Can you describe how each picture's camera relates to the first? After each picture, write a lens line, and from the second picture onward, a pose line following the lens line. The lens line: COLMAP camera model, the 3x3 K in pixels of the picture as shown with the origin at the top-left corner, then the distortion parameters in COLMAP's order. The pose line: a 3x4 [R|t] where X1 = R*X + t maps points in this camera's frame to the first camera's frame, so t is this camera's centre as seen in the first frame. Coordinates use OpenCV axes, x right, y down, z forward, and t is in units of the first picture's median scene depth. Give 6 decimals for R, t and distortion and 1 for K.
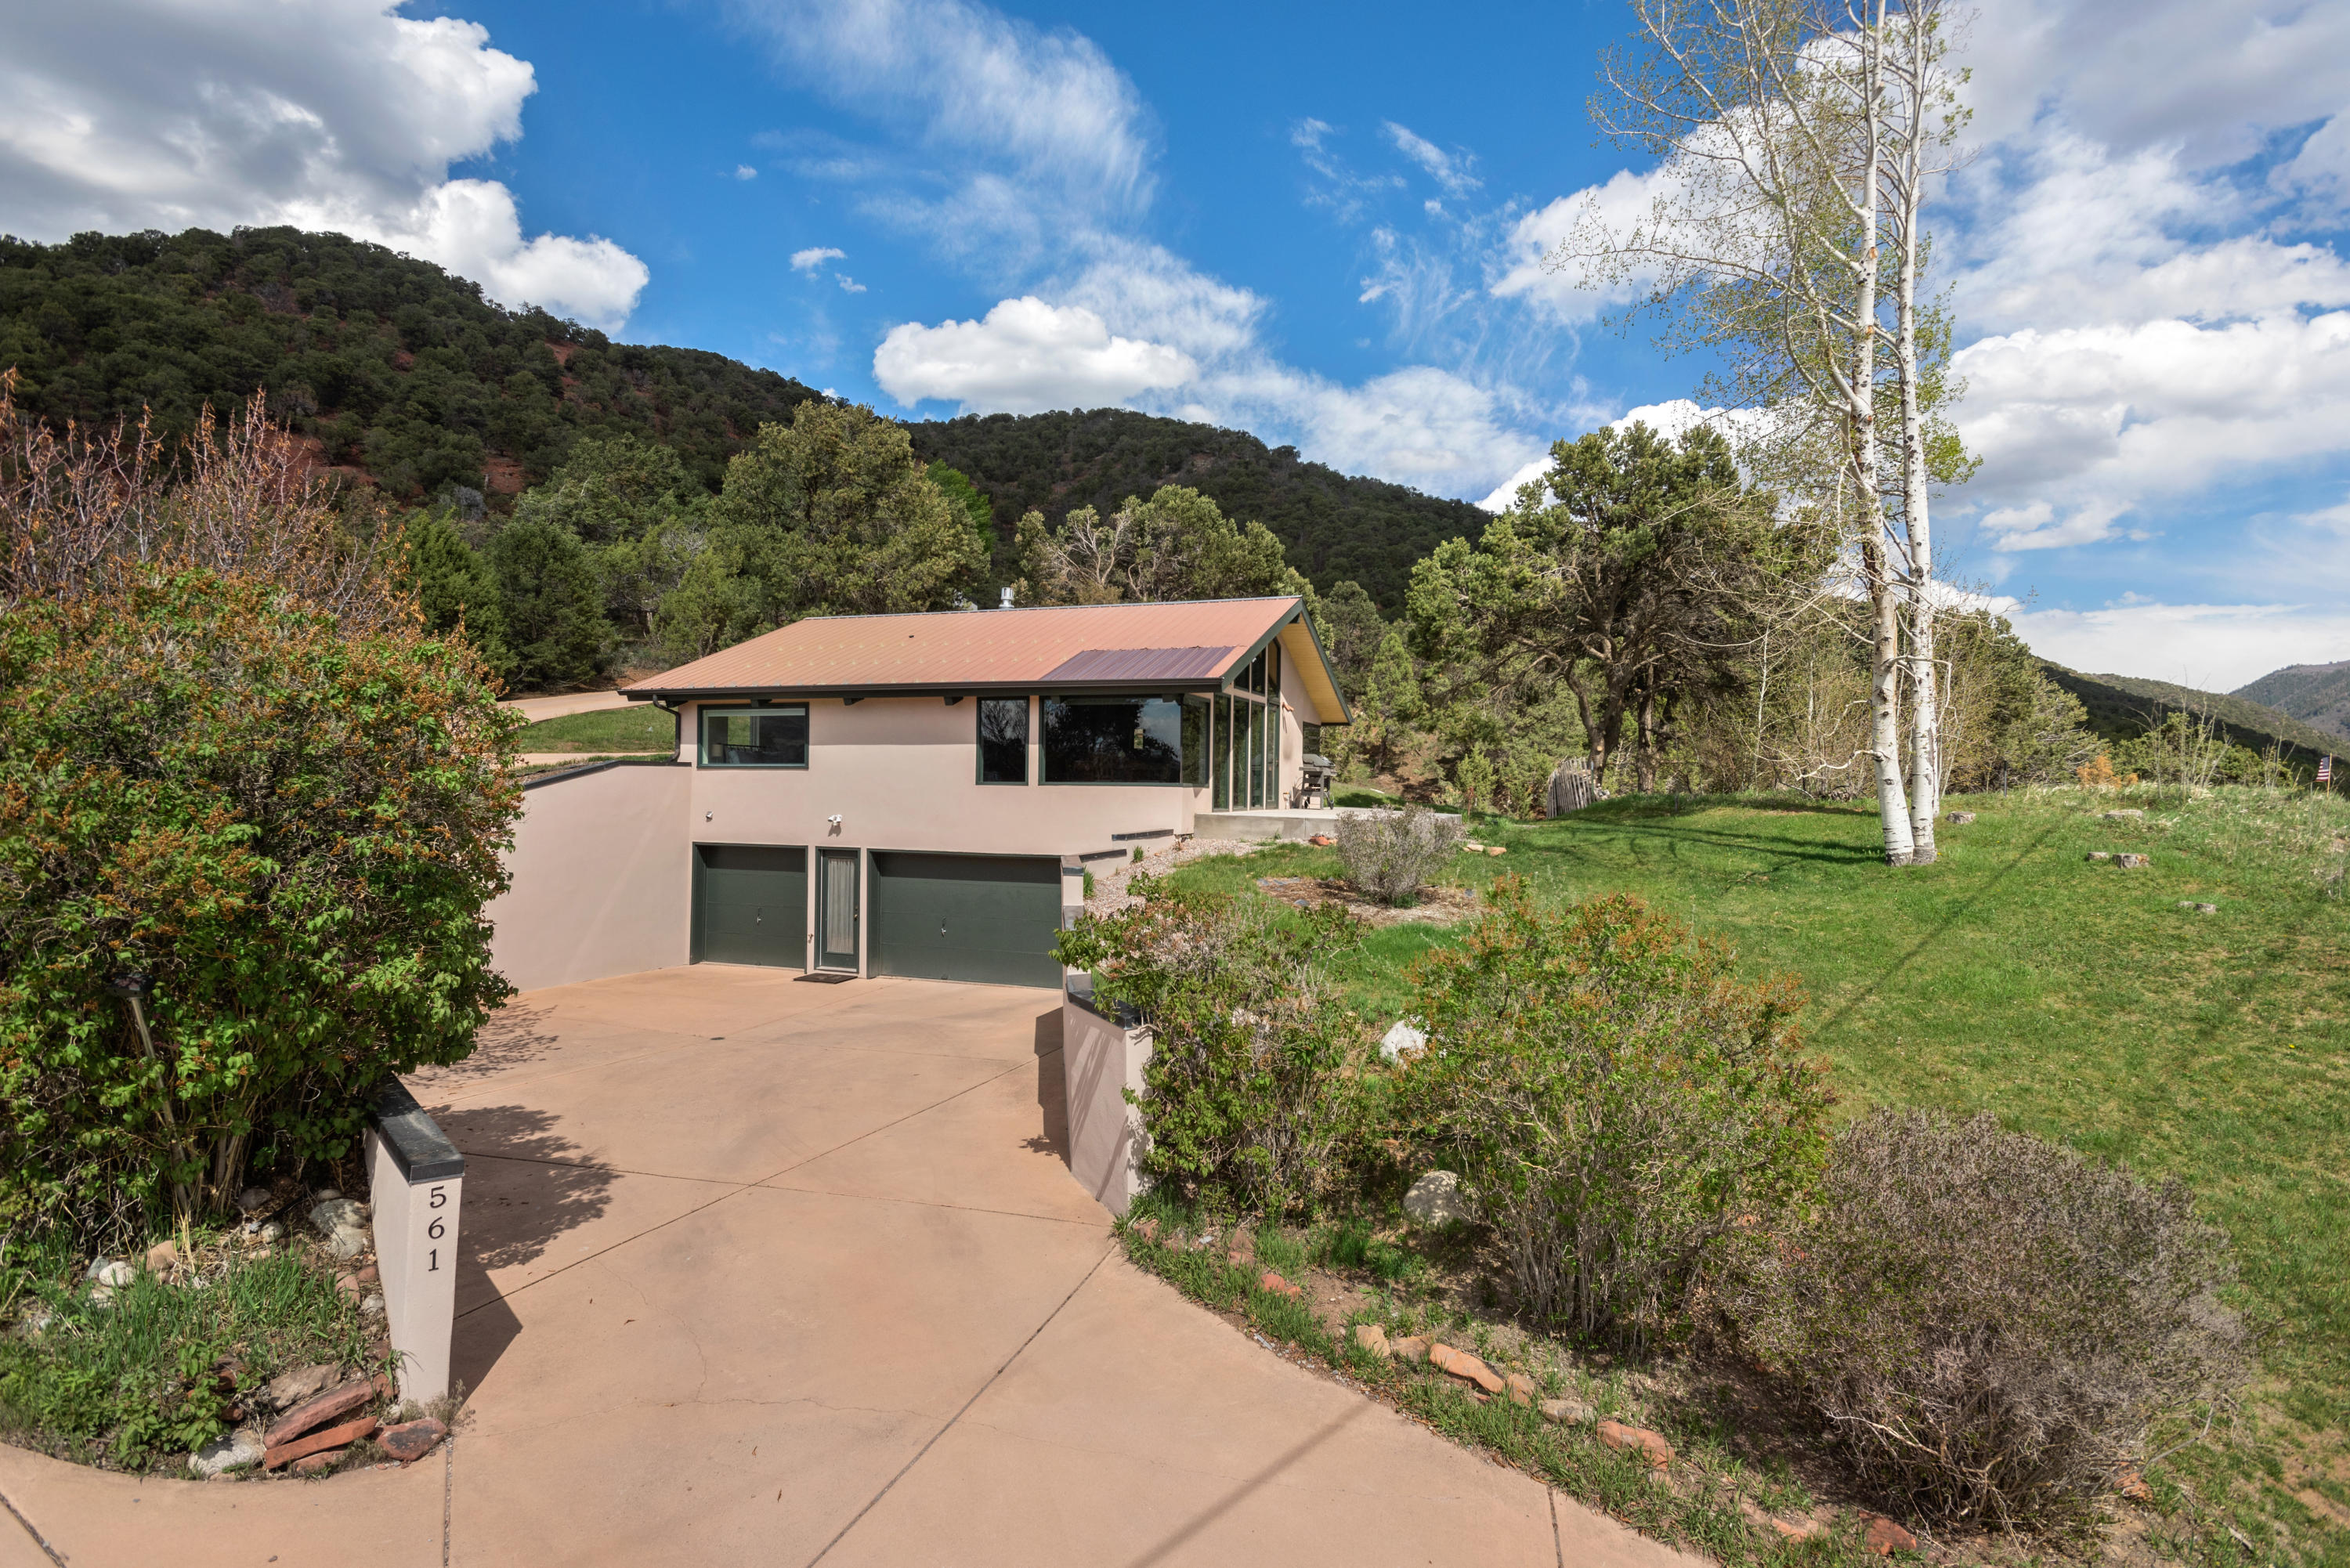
lens RADIAL K [[1197.6, 0, 1177.2], [0, 1197.6, 786.9], [0, 0, 1]] dist [0.001021, -0.000053]
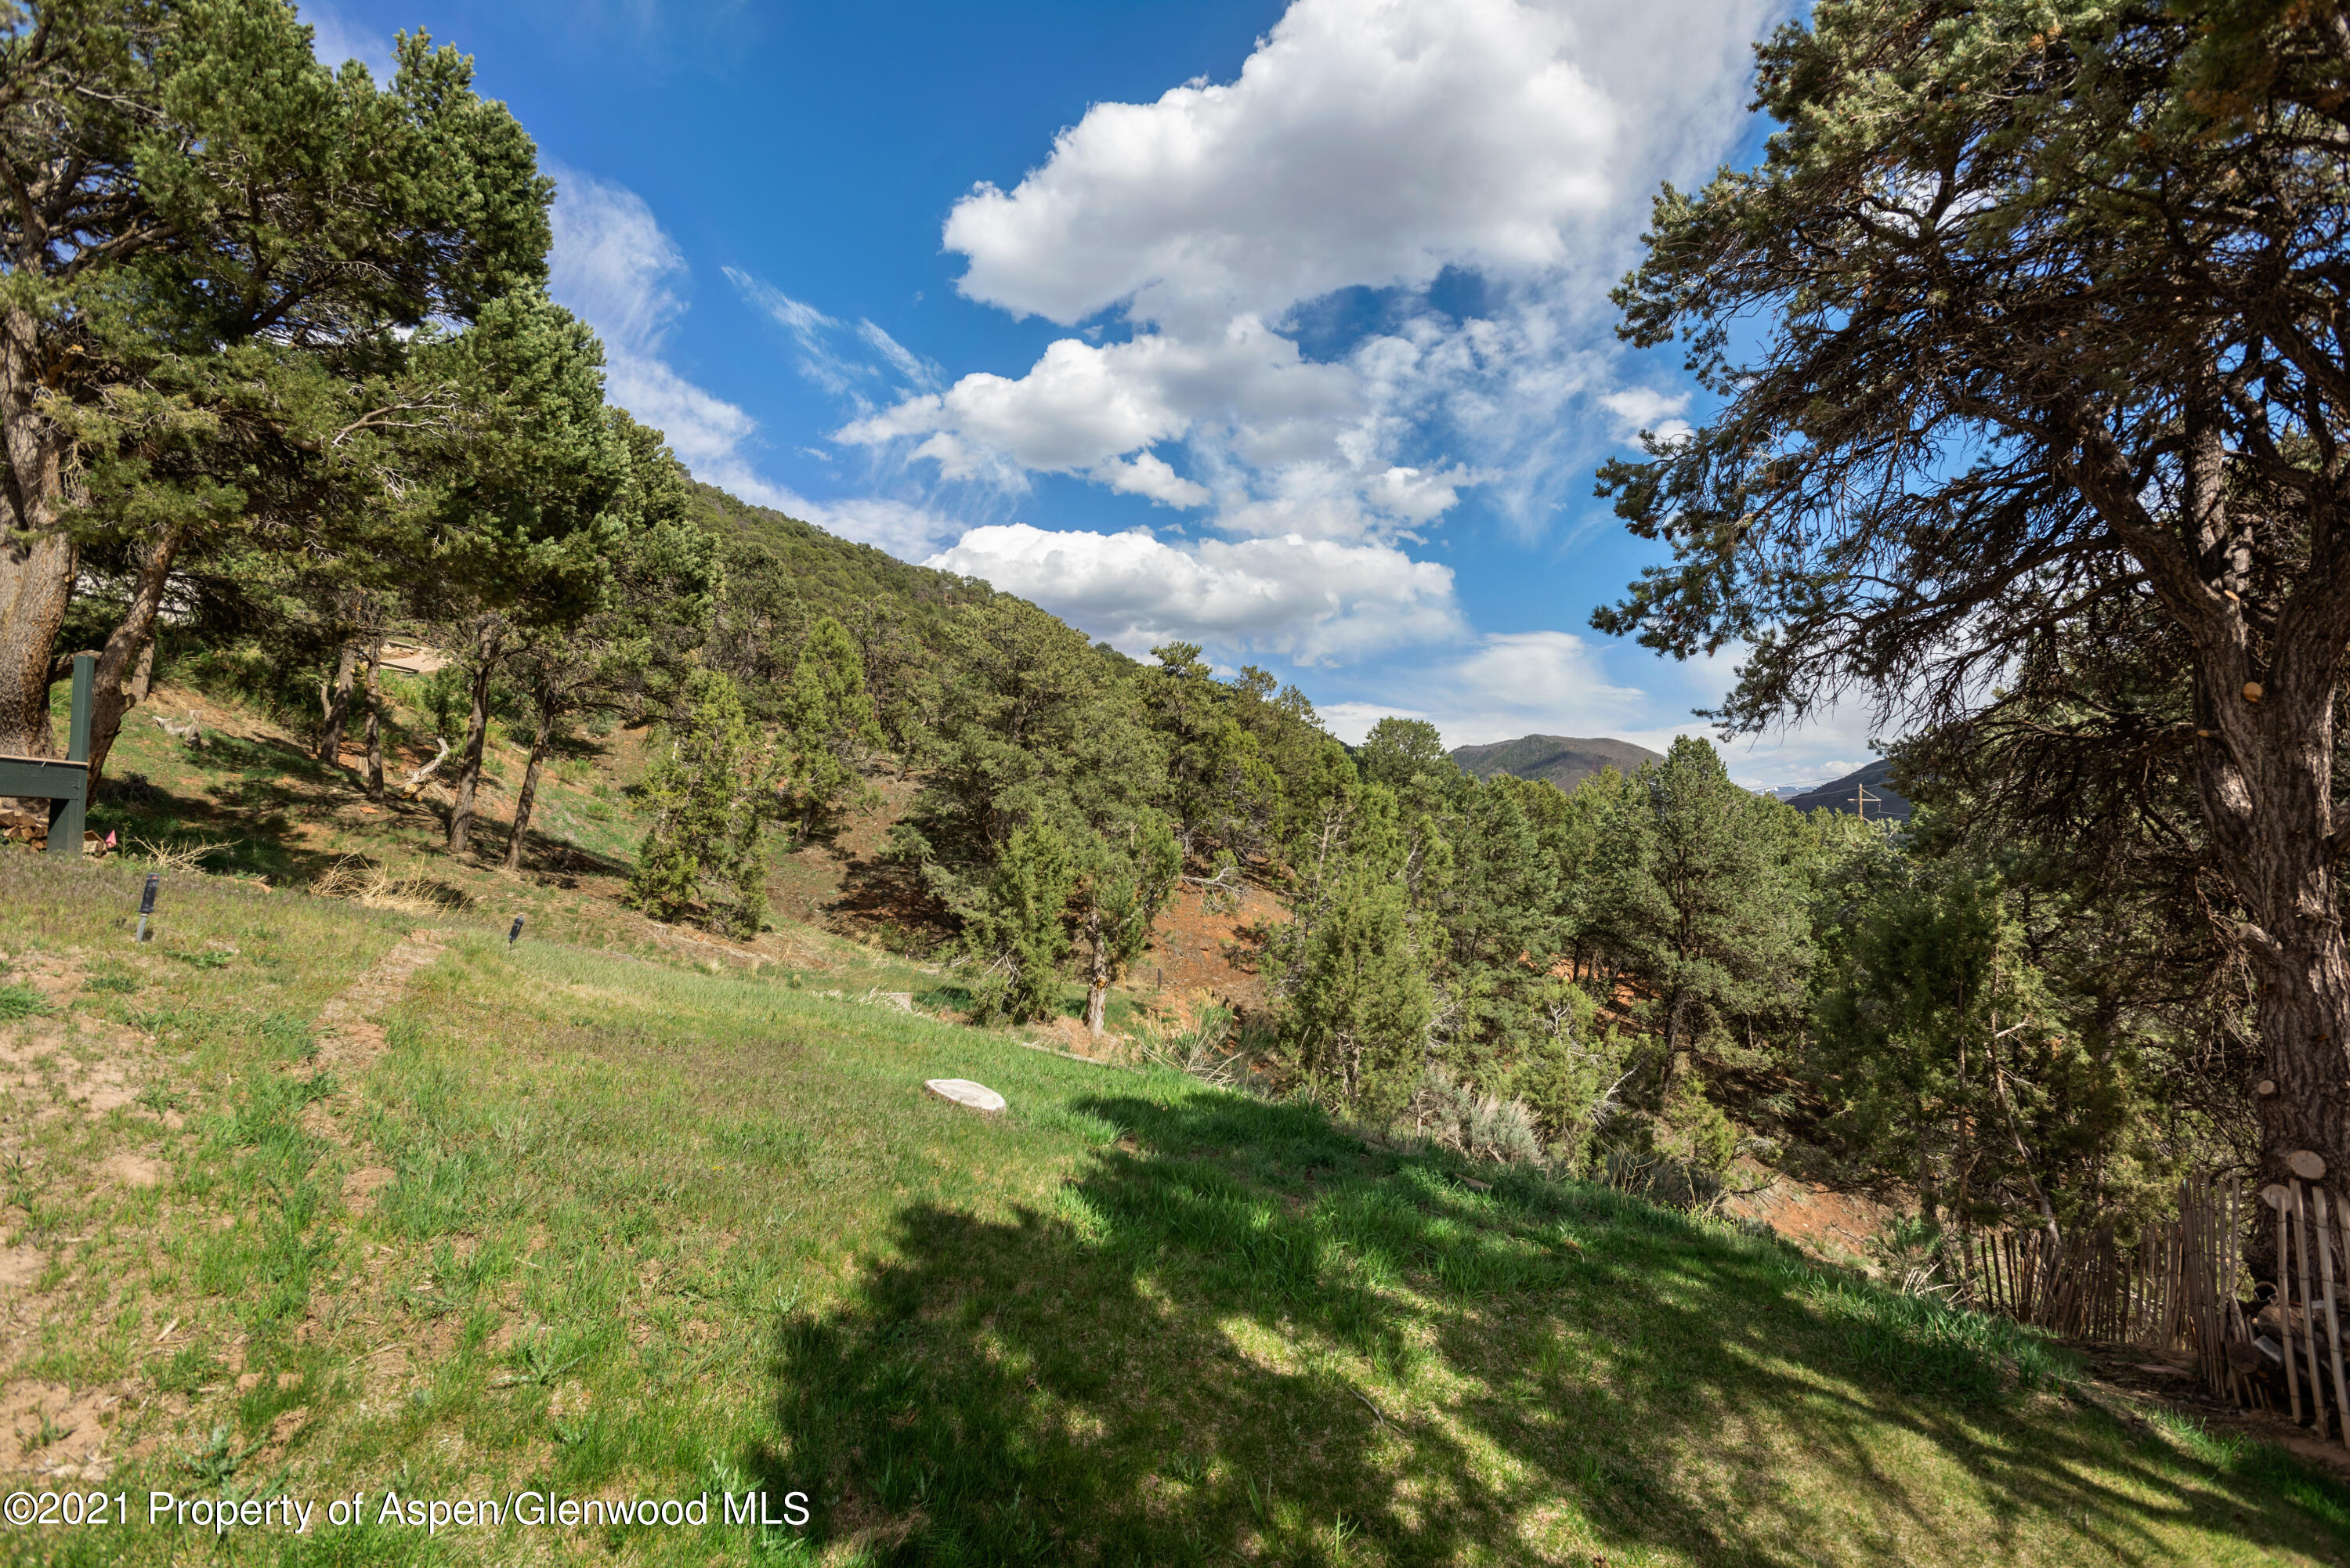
lens RADIAL K [[1109.4, 0, 1186.1], [0, 1109.4, 794.8], [0, 0, 1]] dist [0.019567, 0.000114]
pose [[0.867714, 0.012894, 0.496896, 0.055387], [0.004618, 0.999411, -0.033997, -0.016517], [-0.497042, 0.031794, 0.867144, 0.412701]]
